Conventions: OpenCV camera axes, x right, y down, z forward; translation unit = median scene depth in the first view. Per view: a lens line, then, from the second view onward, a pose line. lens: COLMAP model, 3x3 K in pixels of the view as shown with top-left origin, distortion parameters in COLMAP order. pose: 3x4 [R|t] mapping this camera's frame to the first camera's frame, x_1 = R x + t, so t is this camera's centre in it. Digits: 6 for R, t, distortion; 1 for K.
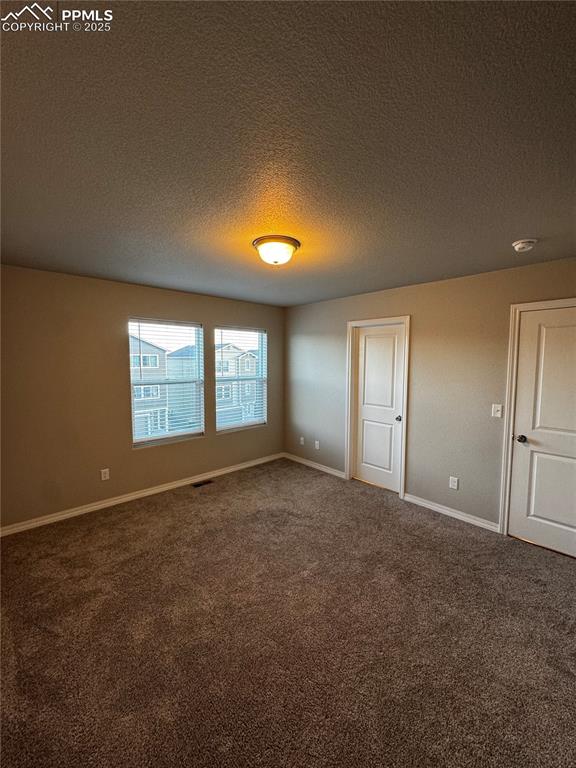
lens RADIAL K [[305.6, 0, 289.5], [0, 305.6, 383.9], [0, 0, 1]] dist [-0.006738, -0.000014]
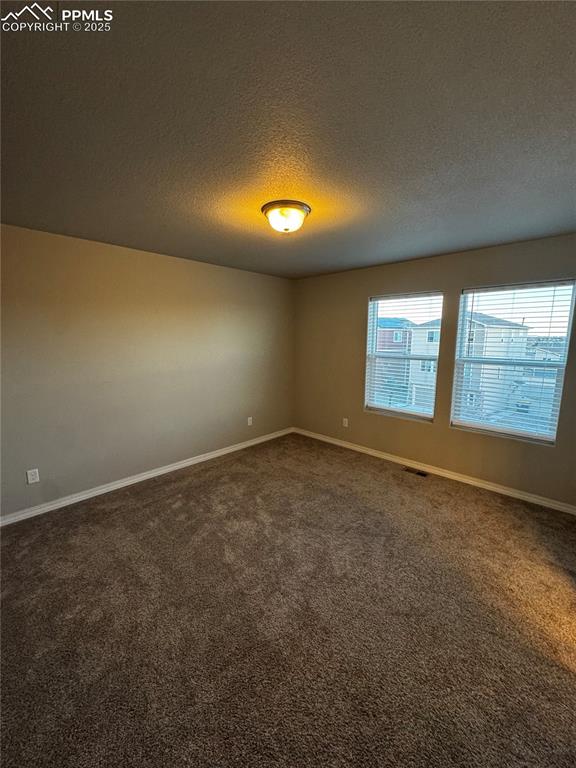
lens RADIAL K [[305.8, 0, 284.7], [0, 305.8, 382.1], [0, 0, 1]] dist [0.024546, 0.000017]
pose [[0.053872, 0.144807, -0.987992, 0.665160], [-0.077531, 0.987049, 0.140441, -0.041726], [0.995533, 0.069034, 0.064401, 0.637656]]
